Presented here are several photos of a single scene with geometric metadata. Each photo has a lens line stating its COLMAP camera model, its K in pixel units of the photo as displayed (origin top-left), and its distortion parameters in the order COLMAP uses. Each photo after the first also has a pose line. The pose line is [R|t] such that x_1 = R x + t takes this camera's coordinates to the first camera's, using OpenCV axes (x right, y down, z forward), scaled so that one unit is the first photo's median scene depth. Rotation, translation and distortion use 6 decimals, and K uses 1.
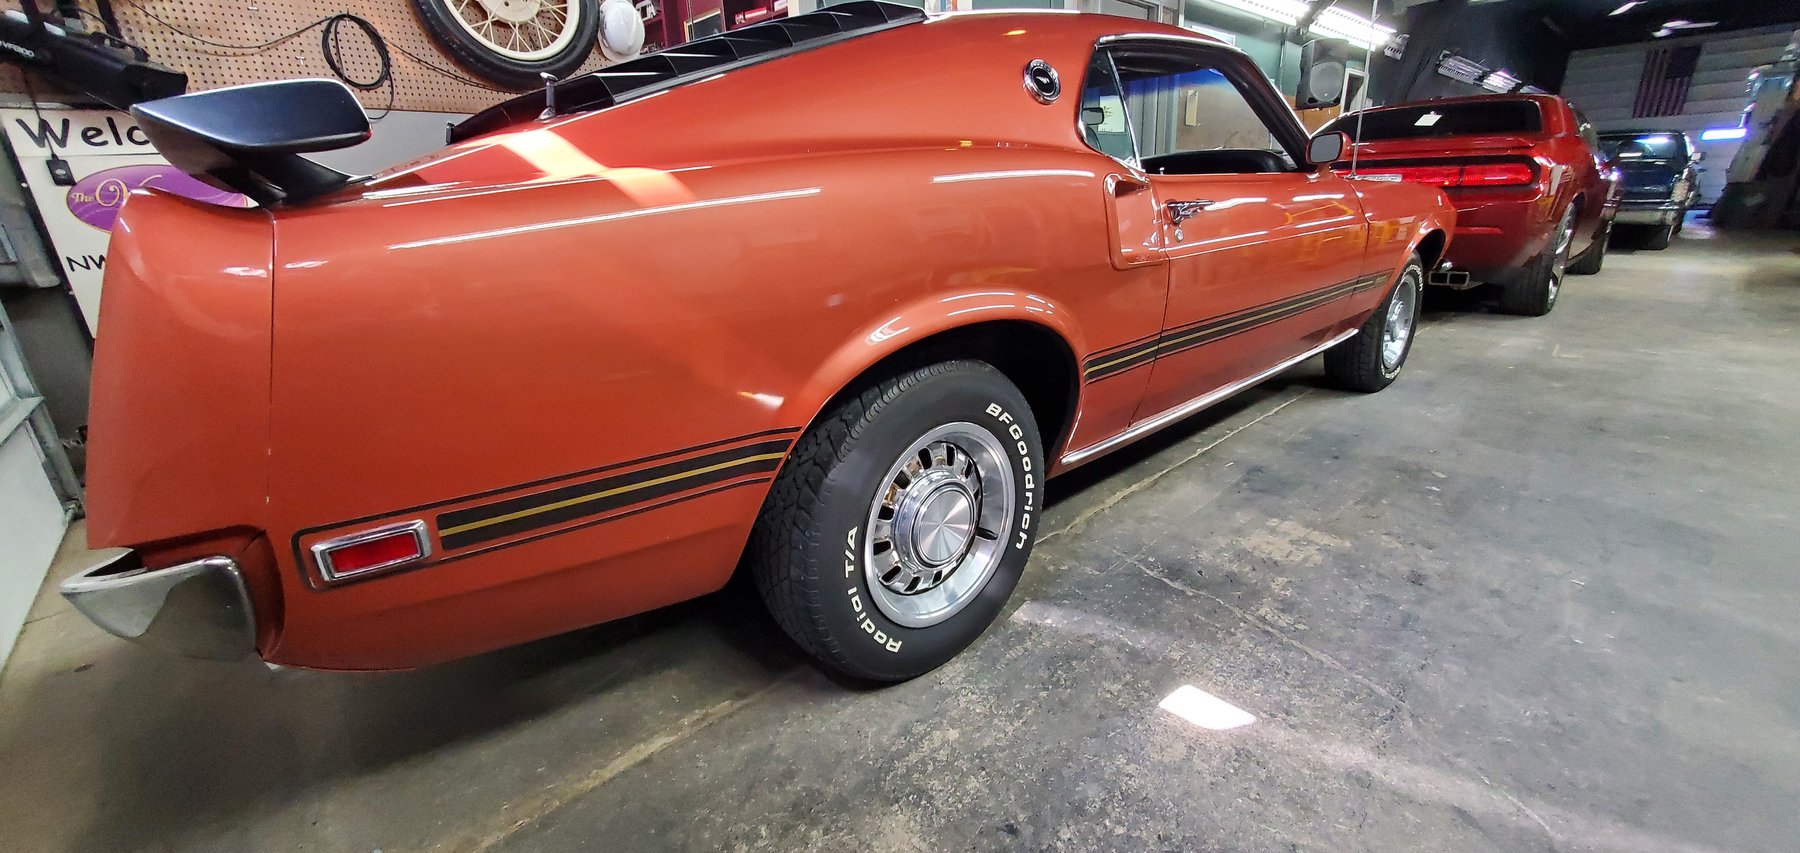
lens RADIAL K [[722.1, 0, 906.1], [0, 722.1, 440.2], [0, 0, 1]] dist [0.004751, -0.000298]
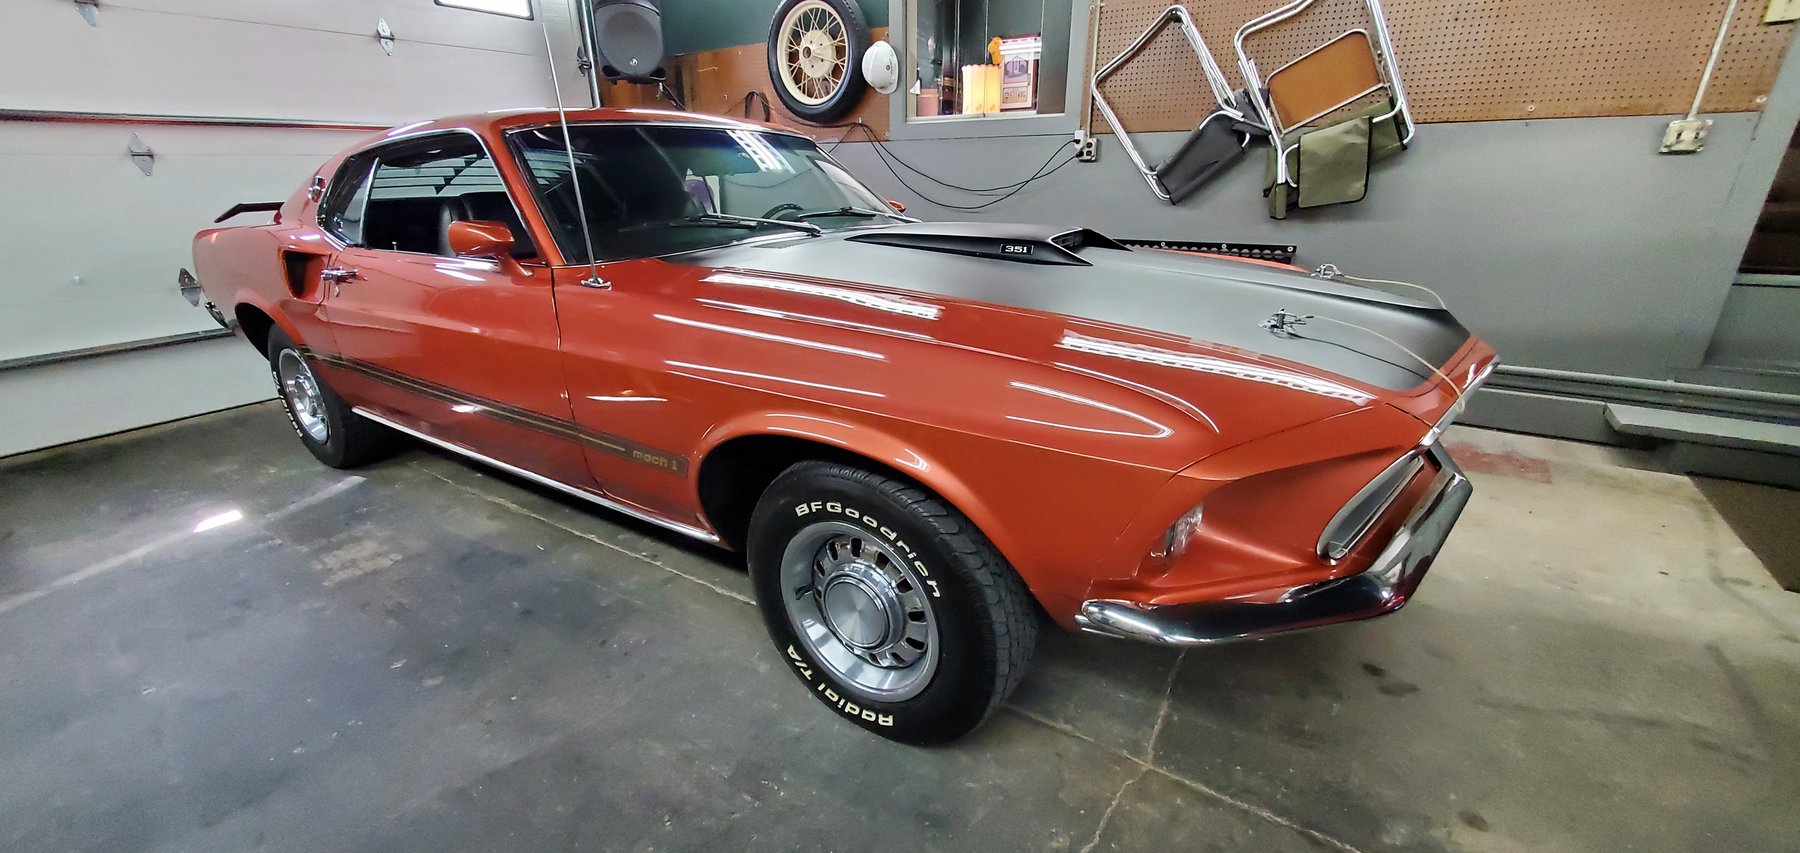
lens RADIAL K [[722.1, 0, 898.7], [0, 722.1, 436.0], [0, 0, 1]] dist [0.004751, -0.000298]
pose [[0.233475, 0.368653, -0.899769, 1.582068], [-0.306755, 0.906015, 0.291614, -0.611661], [0.922708, 0.207924, 0.324618, 1.261967]]
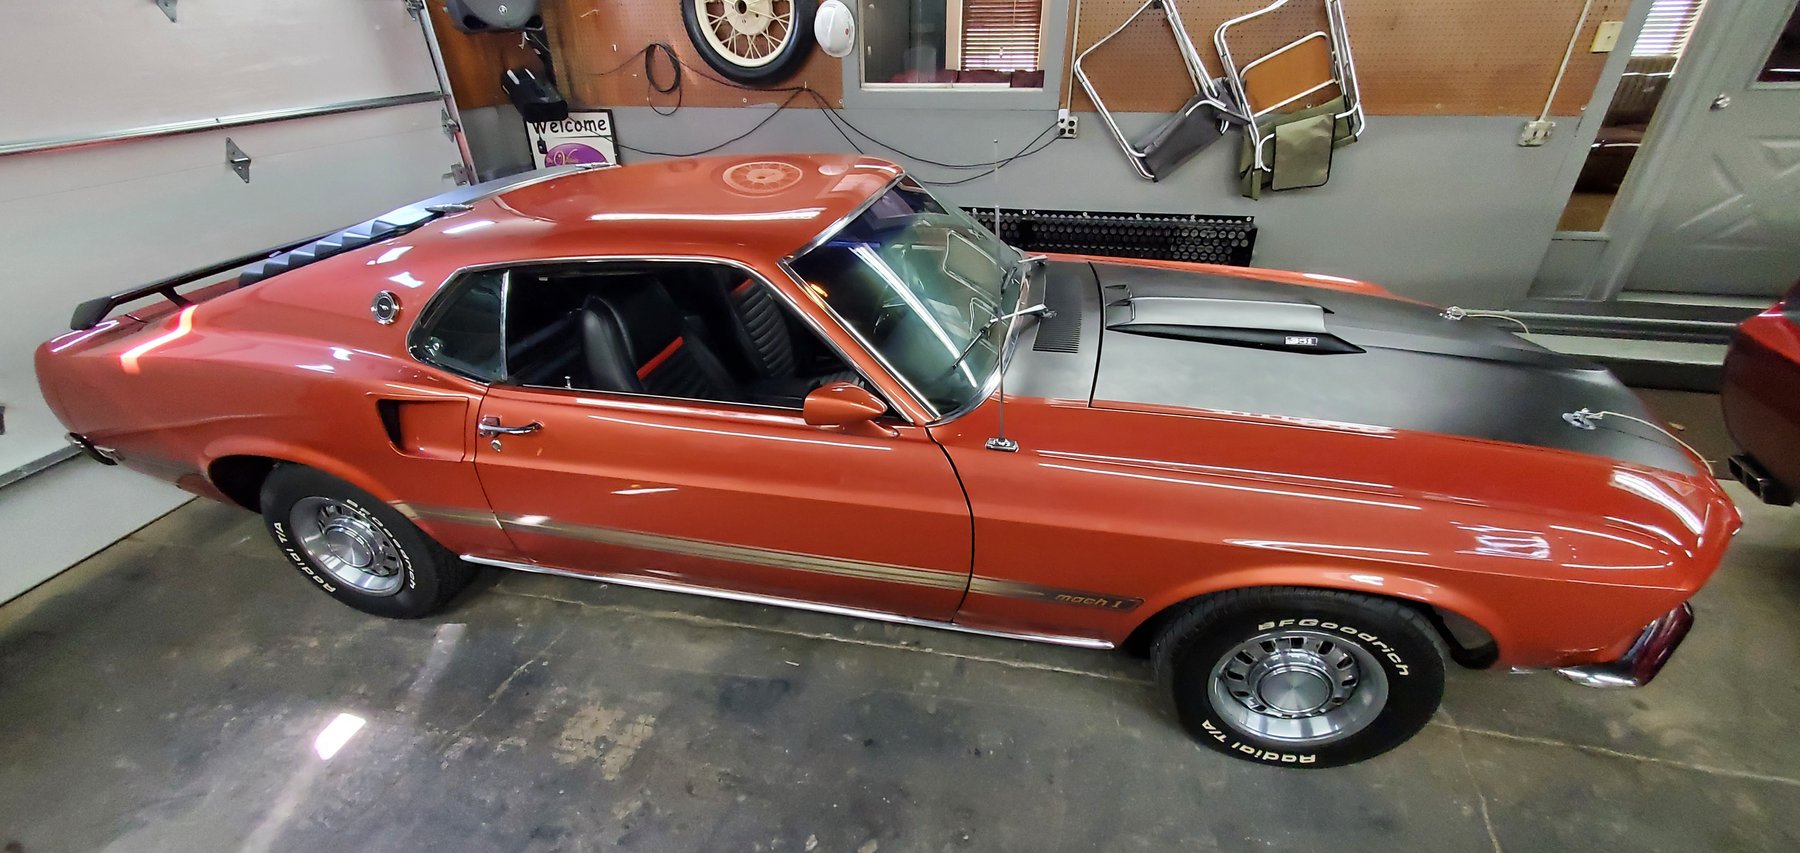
lens RADIAL K [[722.1, 0, 900.7], [0, 722.1, 436.5], [0, 0, 1]] dist [0.004751, -0.000298]
pose [[0.573649, 0.432098, -0.695858, 1.209906], [-0.266625, 0.901776, 0.340164, -0.674978], [0.774492, -0.009601, 0.632511, 0.599478]]
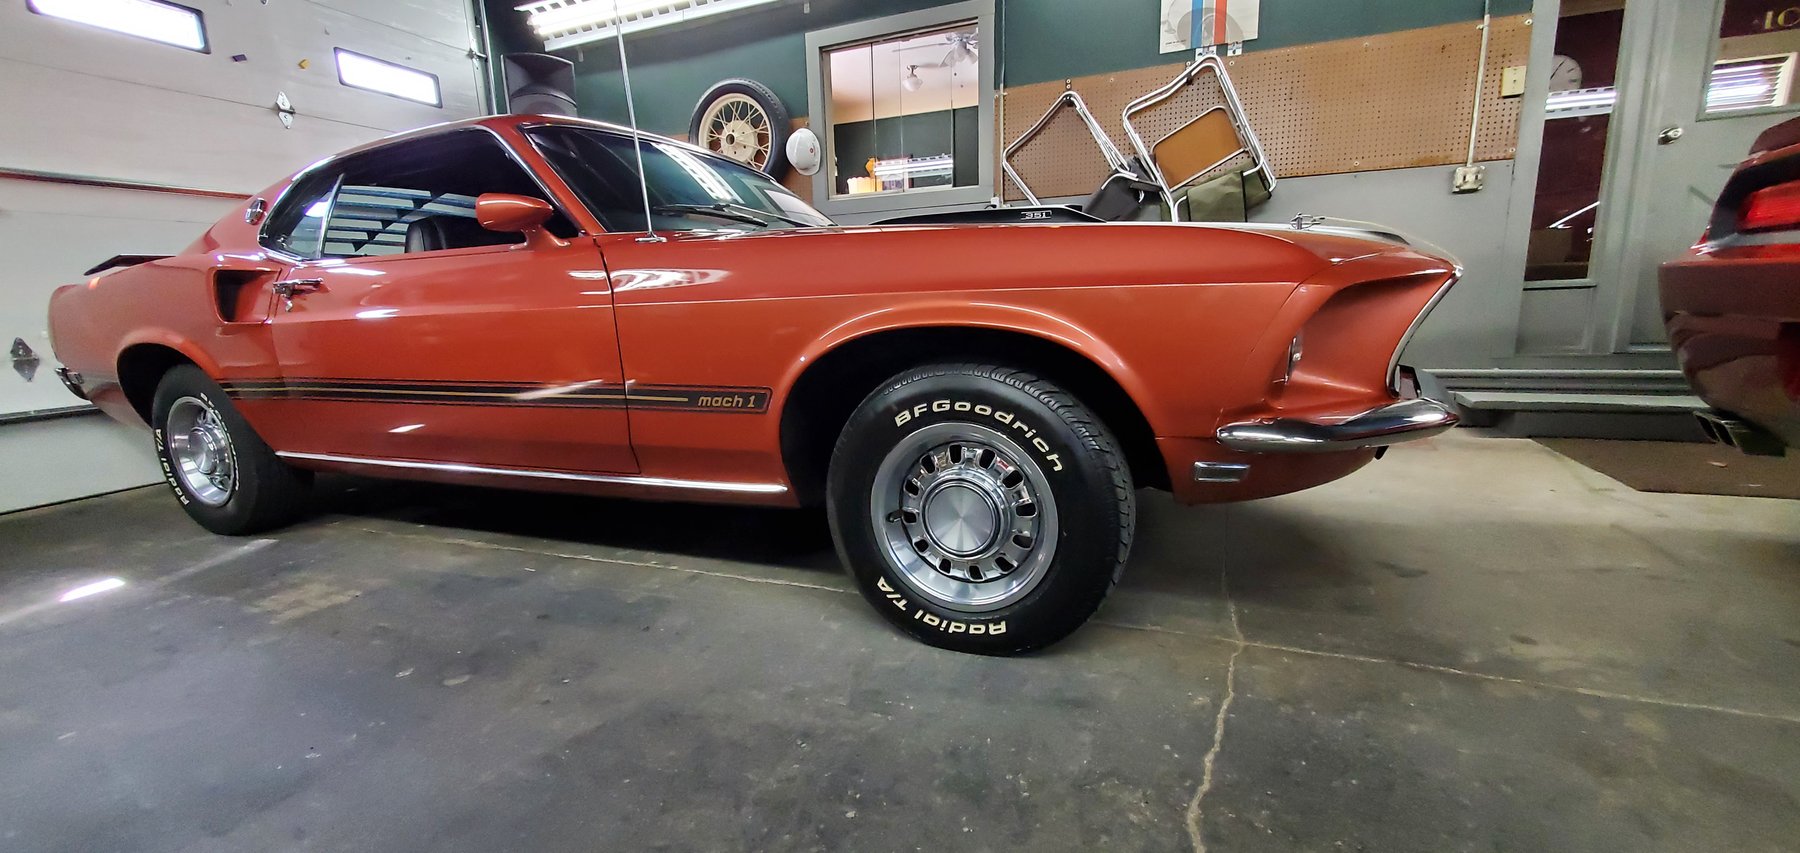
lens RADIAL K [[722.1, 0, 900.0], [0, 722.1, 433.5], [0, 0, 1]] dist [0.004751, -0.000298]
pose [[0.419054, 0.186868, -0.888524, 1.593546], [-0.272162, 0.959446, 0.073424, -0.359542], [0.866211, 0.211053, 0.452918, 1.099848]]
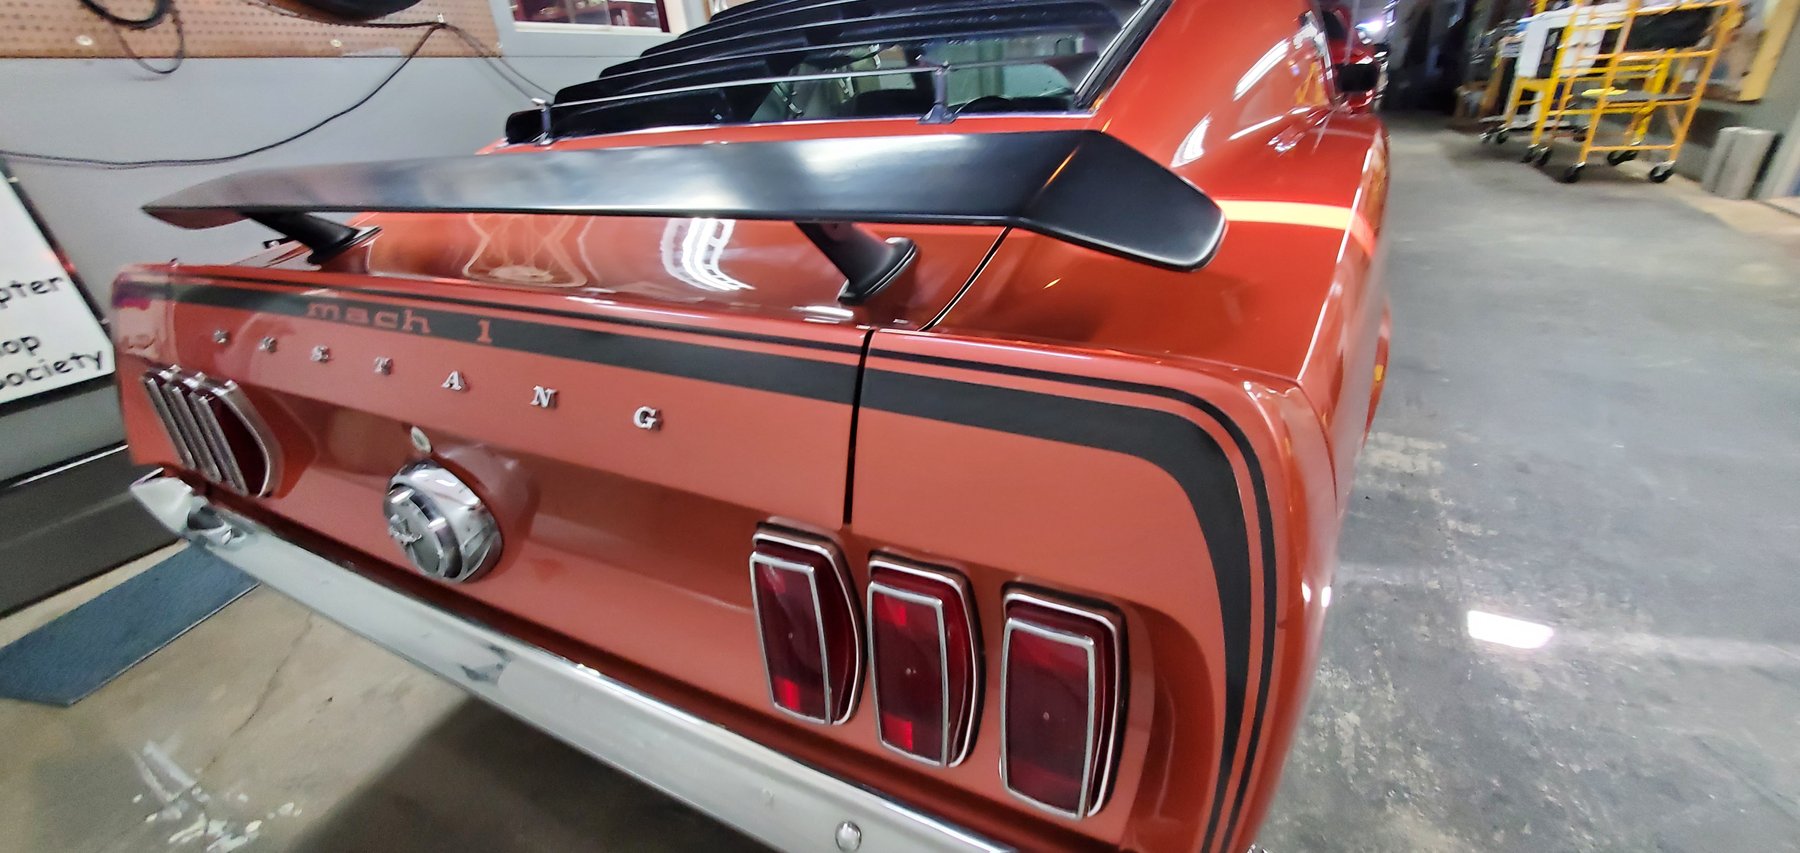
lens RADIAL K [[722.1, 0, 895.8], [0, 722.1, 439.1], [0, 0, 1]] dist [0.004751, -0.000298]
pose [[0.946025, -0.175442, 0.272500, -0.454670], [0.144905, 0.981057, 0.128568, -0.122488], [-0.289894, -0.082142, 0.953527, 0.147568]]
